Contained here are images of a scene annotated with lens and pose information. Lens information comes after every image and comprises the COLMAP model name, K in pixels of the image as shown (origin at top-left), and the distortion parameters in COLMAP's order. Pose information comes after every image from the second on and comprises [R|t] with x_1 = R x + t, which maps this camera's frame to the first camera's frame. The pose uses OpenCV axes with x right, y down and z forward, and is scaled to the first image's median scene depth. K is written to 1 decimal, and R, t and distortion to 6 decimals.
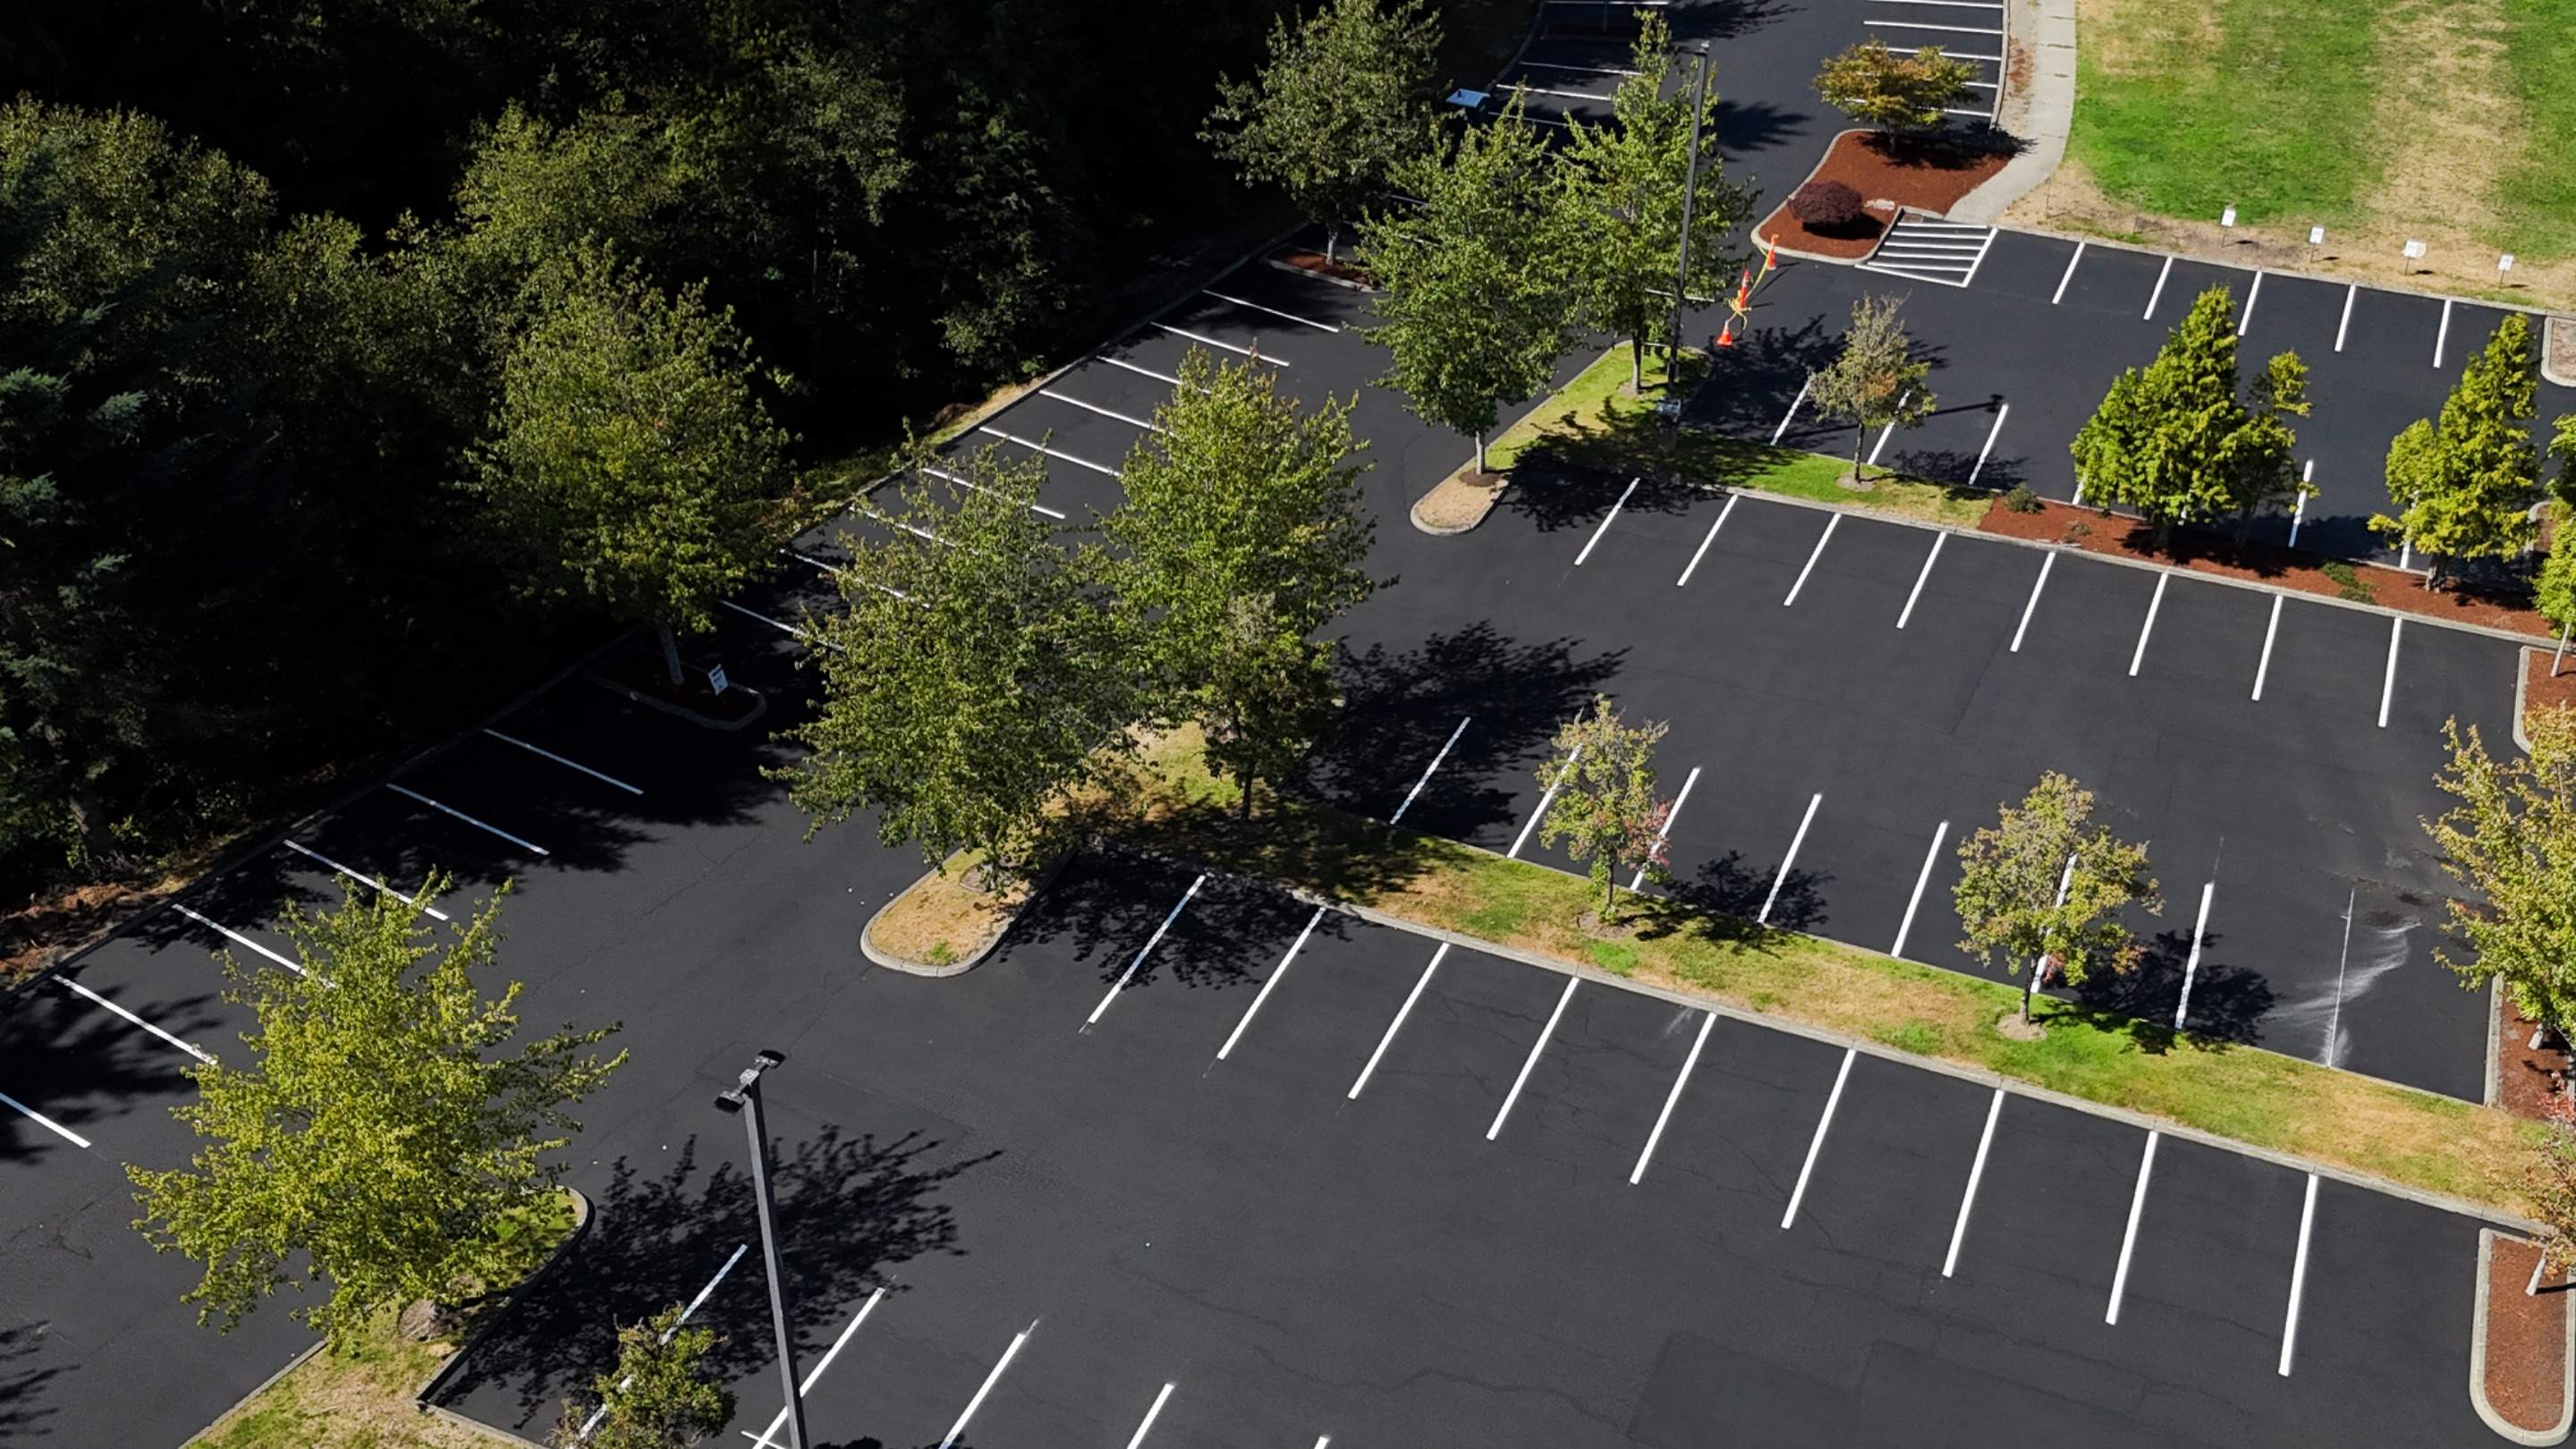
lens RADIAL K [[2510.6, 0, 1305.8], [0, 2510.6, 733.3], [0, 0, 1]] dist [0.135057, -0.248827]
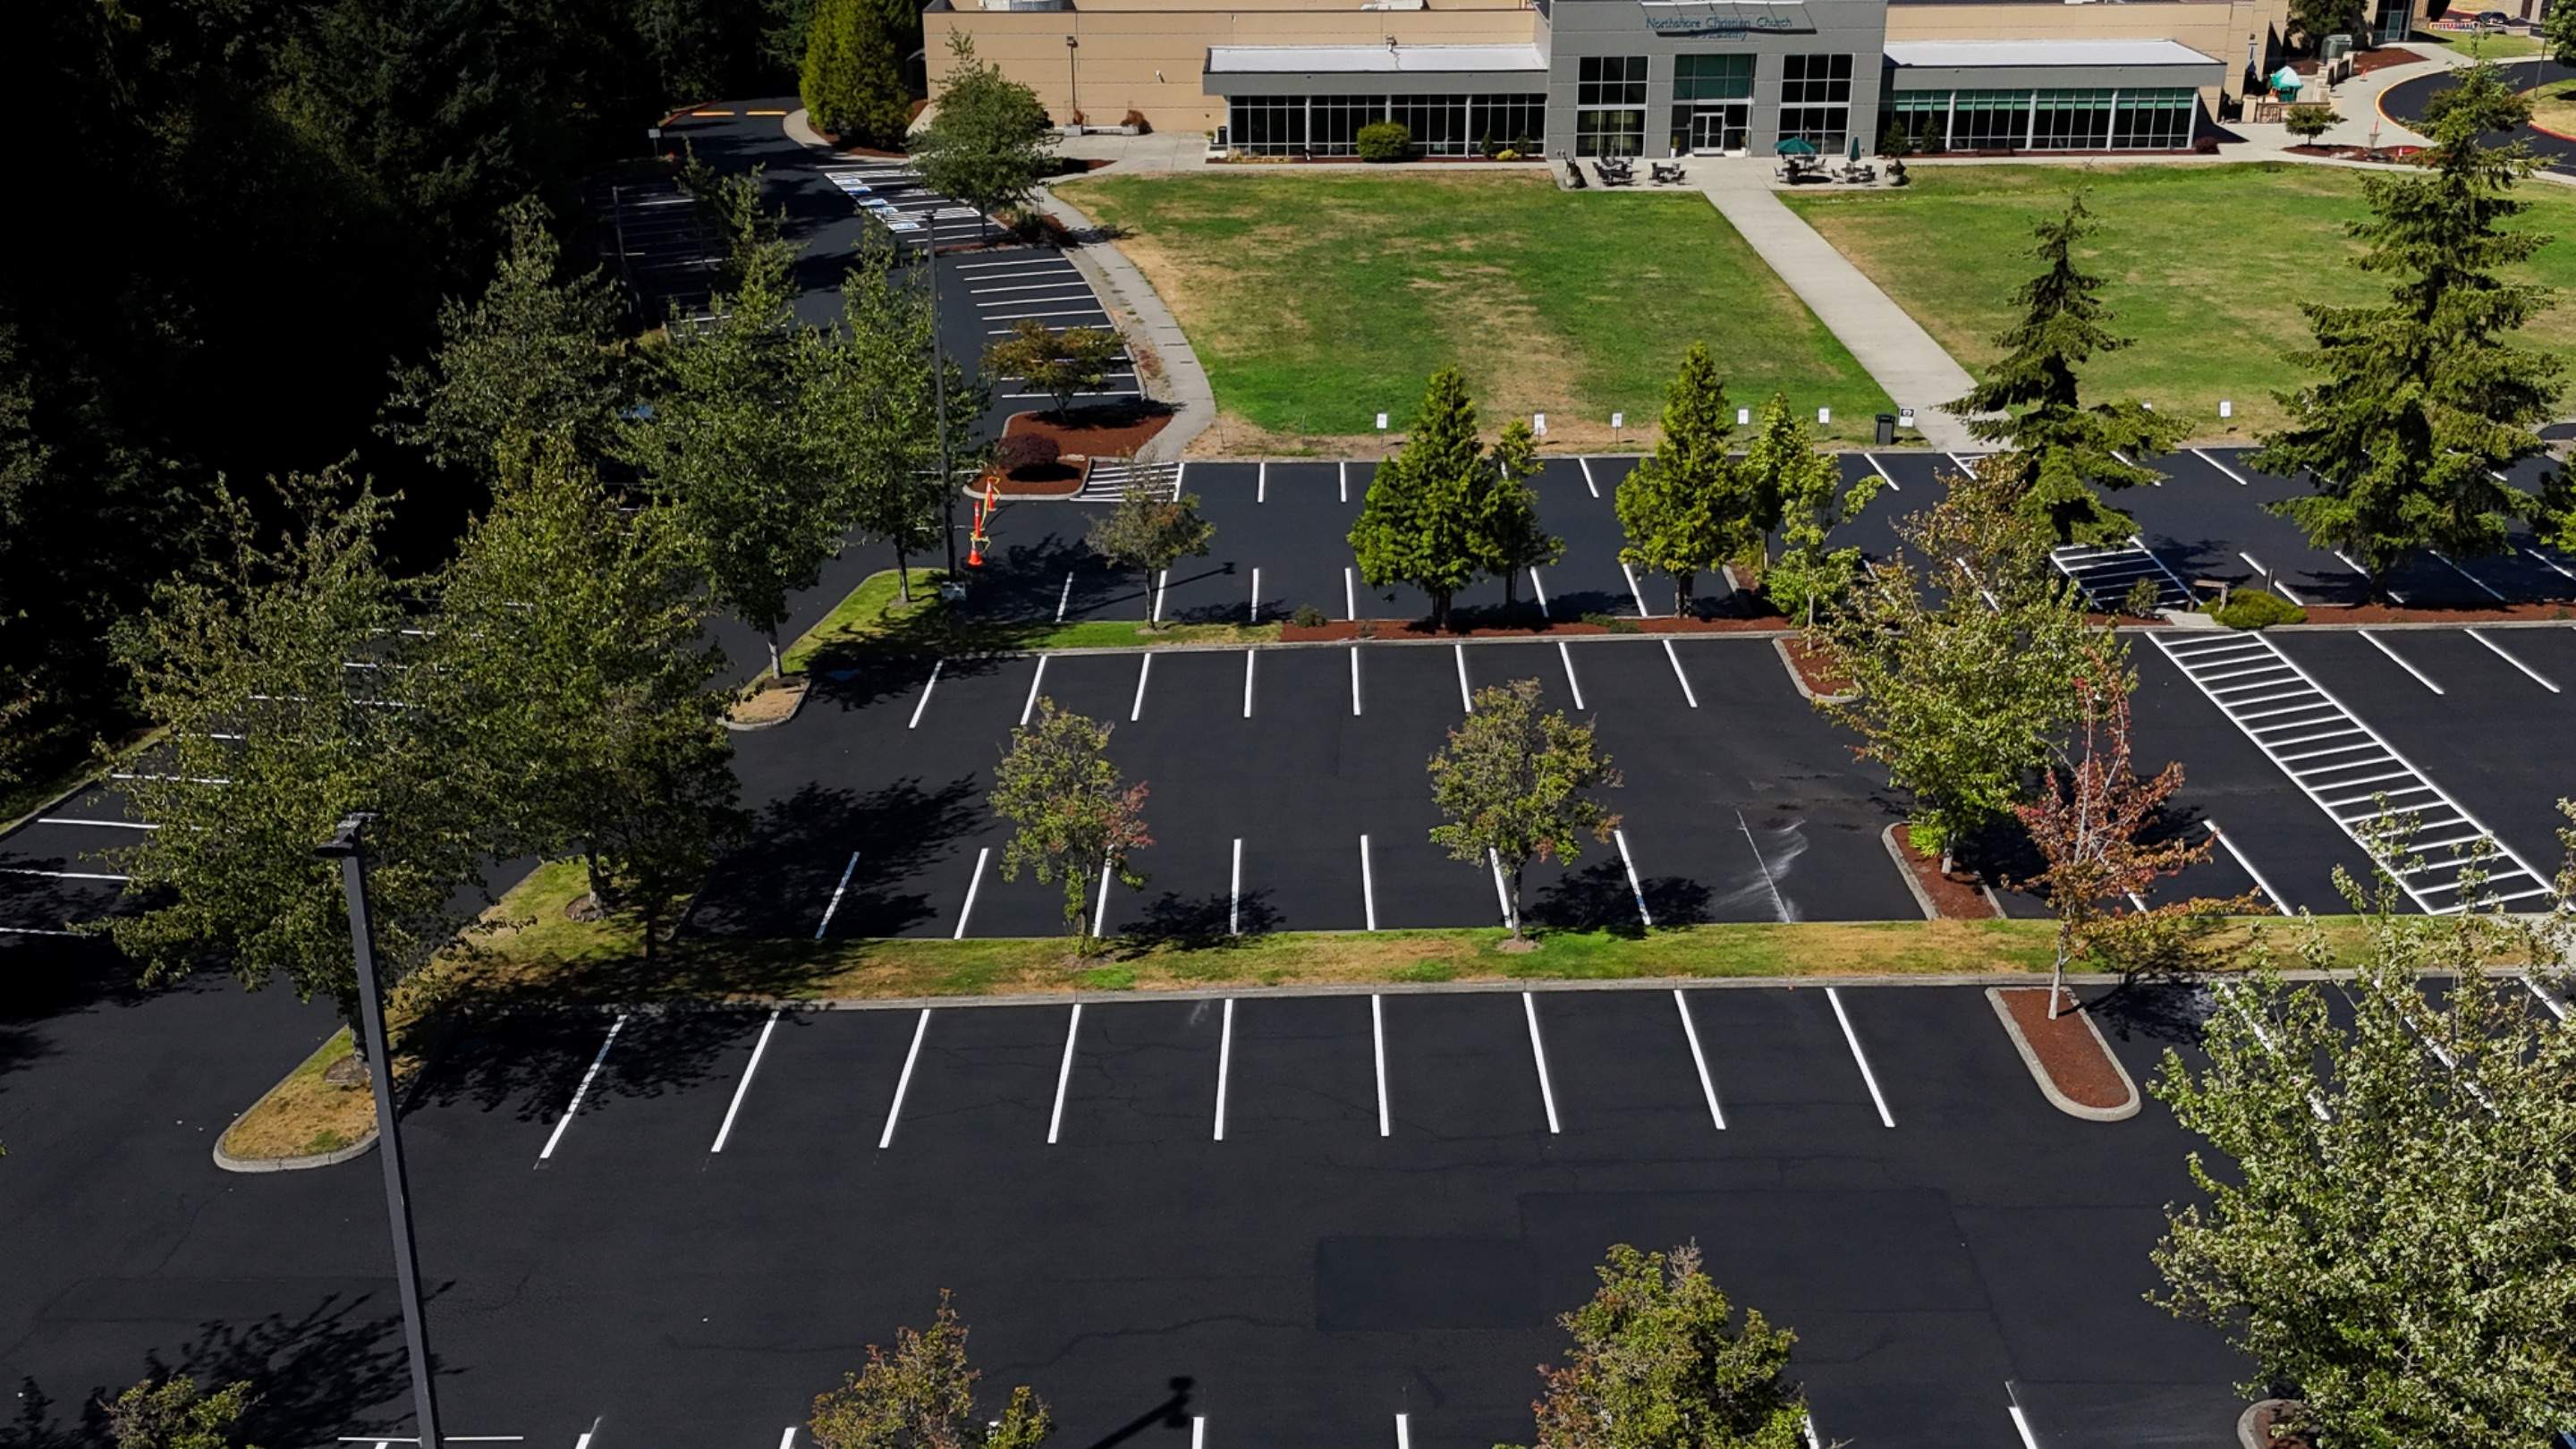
lens RADIAL K [[2510.6, 0, 1305.8], [0, 2510.6, 733.3], [0, 0, 1]] dist [0.135057, -0.248827]
pose [[0.915282, -0.158277, 0.370416, -0.115925], [0.242375, 0.950874, -0.192595, 0.164224], [-0.321736, 0.266059, 0.908680, 0.089551]]
